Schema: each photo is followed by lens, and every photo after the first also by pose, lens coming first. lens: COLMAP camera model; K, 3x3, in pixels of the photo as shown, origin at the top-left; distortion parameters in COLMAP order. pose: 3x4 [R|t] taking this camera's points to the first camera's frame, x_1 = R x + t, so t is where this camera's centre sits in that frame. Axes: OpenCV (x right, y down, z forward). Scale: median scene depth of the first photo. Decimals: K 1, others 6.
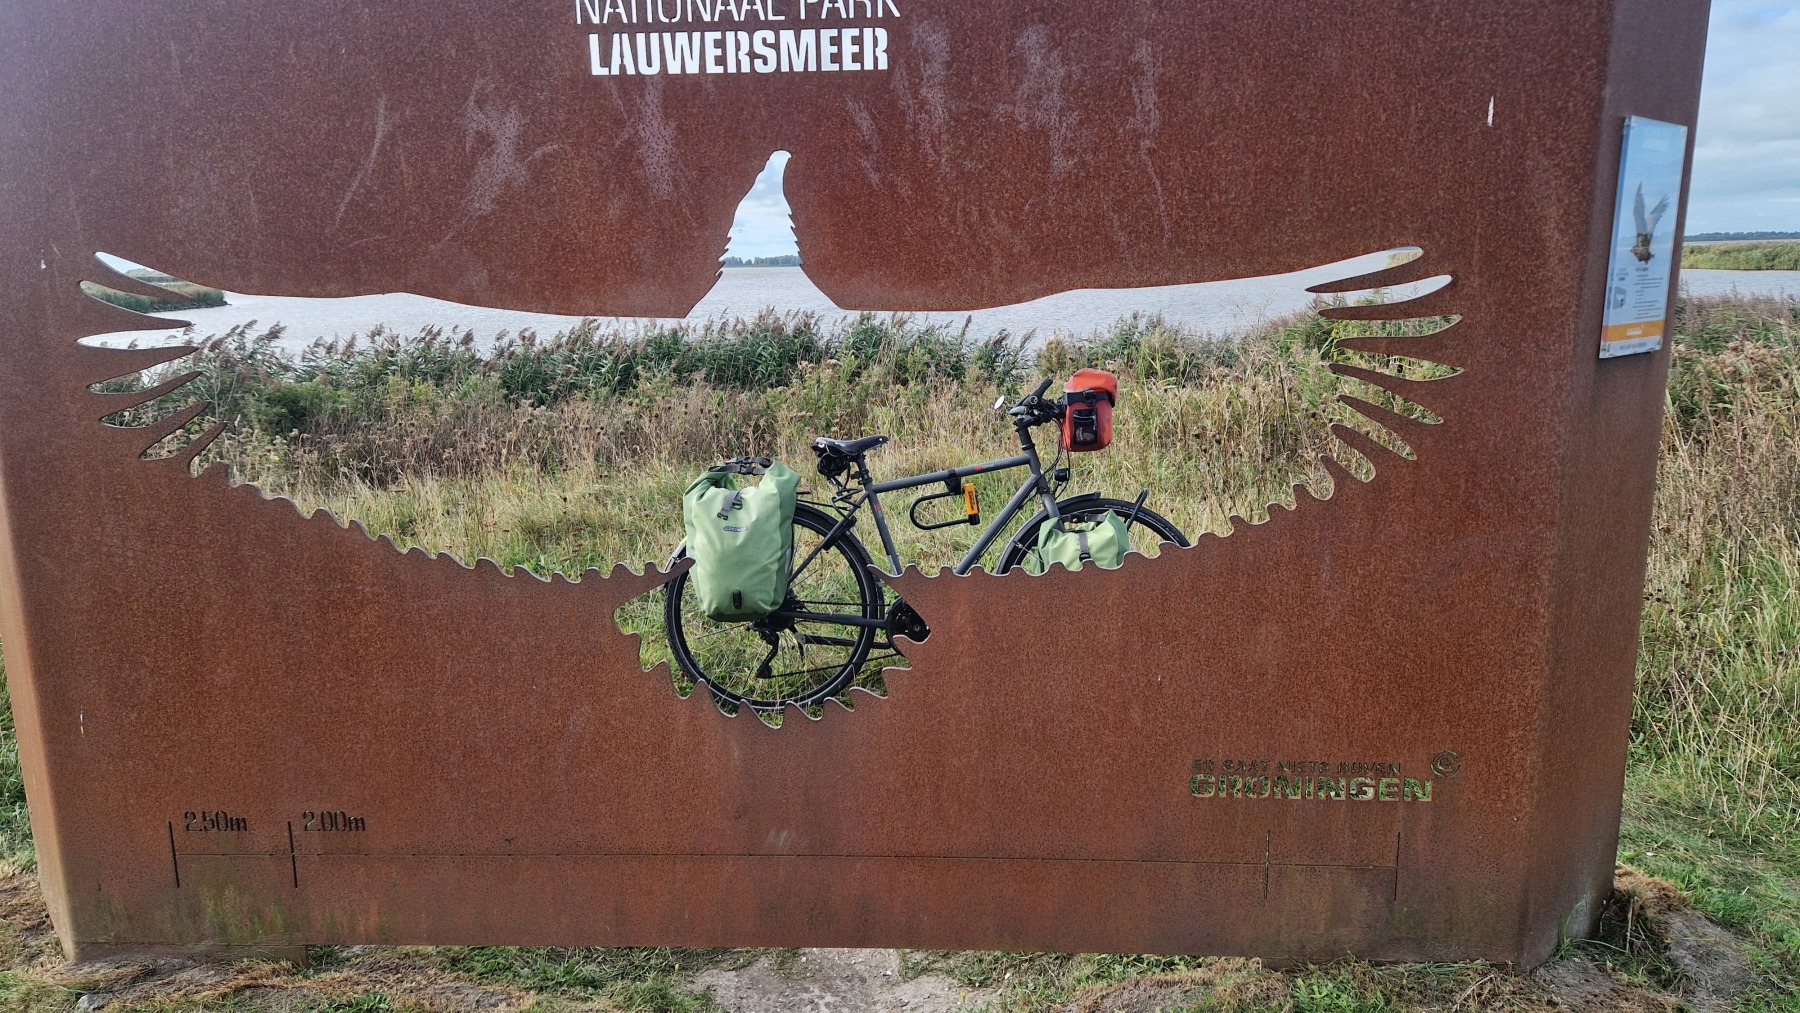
lens RADIAL K [[1288.2, 0, 899.1], [0, 1288.2, 533.5], [0, 0, 1]] dist [0.064336, -0.067493]
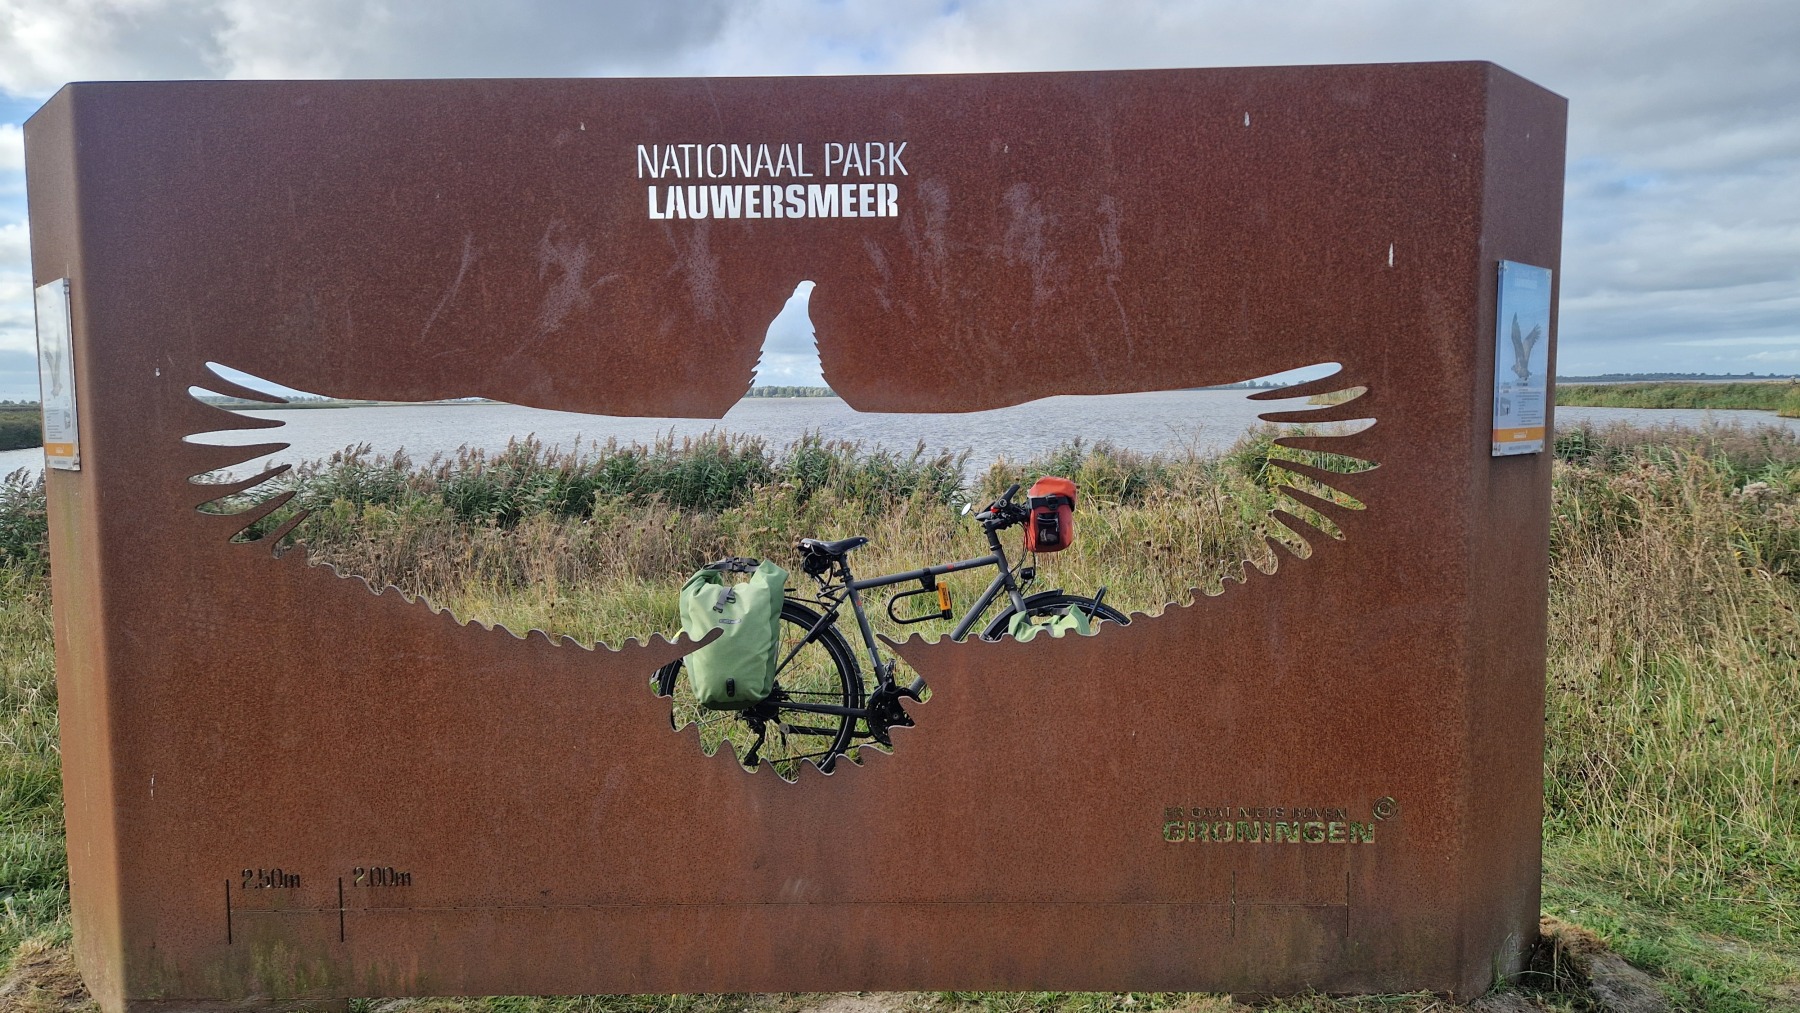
lens RADIAL K [[1288.2, 0, 892.2], [0, 1288.2, 492.8], [0, 0, 1]] dist [0.064336, -0.067493]
pose [[0.999088, 0.001941, 0.042644, -0.061458], [0.003650, 0.991425, -0.130628, 0.051675], [-0.042532, 0.130665, 0.990514, -0.149260]]
